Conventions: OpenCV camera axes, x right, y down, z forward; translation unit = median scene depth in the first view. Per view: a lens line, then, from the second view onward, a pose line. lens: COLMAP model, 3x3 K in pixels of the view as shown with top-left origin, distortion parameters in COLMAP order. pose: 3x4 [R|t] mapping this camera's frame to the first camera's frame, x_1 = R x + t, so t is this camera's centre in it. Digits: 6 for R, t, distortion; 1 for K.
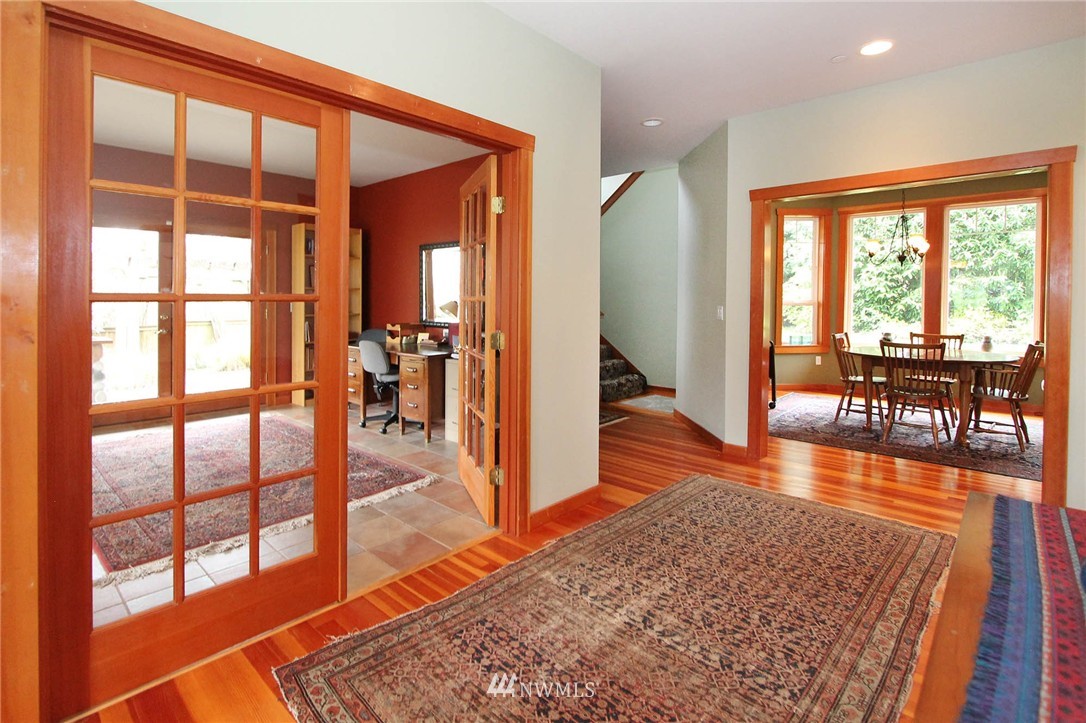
lens RADIAL K [[524.3, 0, 540.6], [0, 524.3, 300.1], [0, 0, 1]] dist [-0.013886, -0.000749]
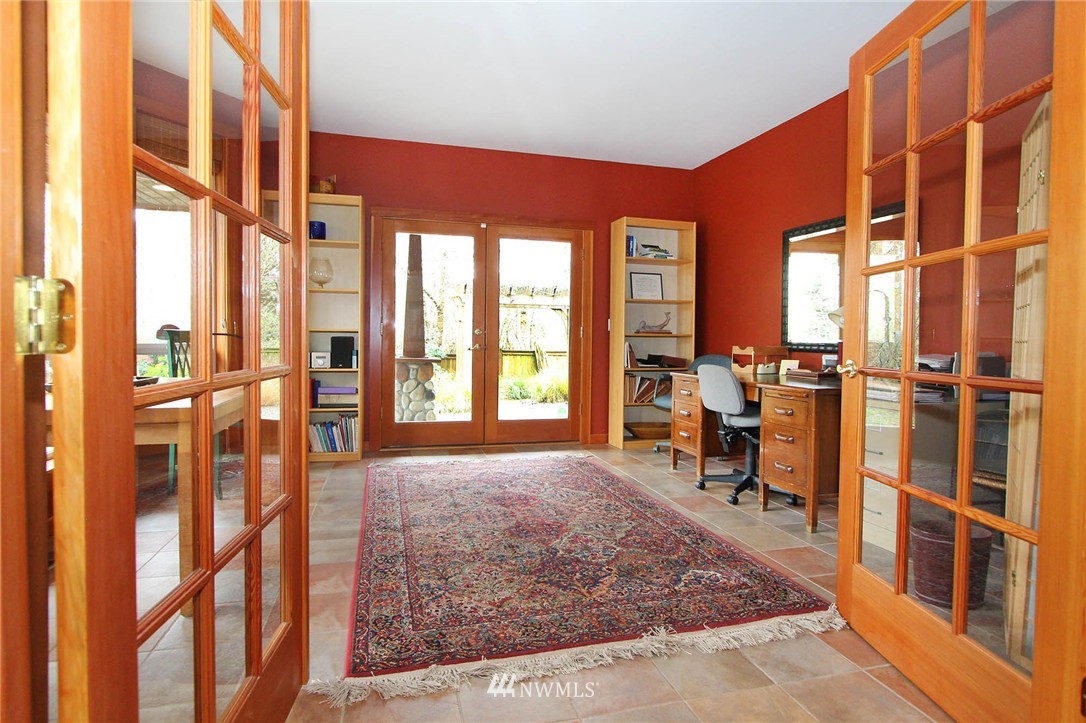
lens RADIAL K [[548.0, 0, 537.3], [0, 548.0, 355.3], [0, 0, 1]] dist [-0.004782, 0.000781]
pose [[0.839208, 0.020571, -0.543421, -0.158423], [-0.010648, 0.999714, 0.021400, 0.063119], [0.543706, -0.012173, 0.839188, 0.330378]]
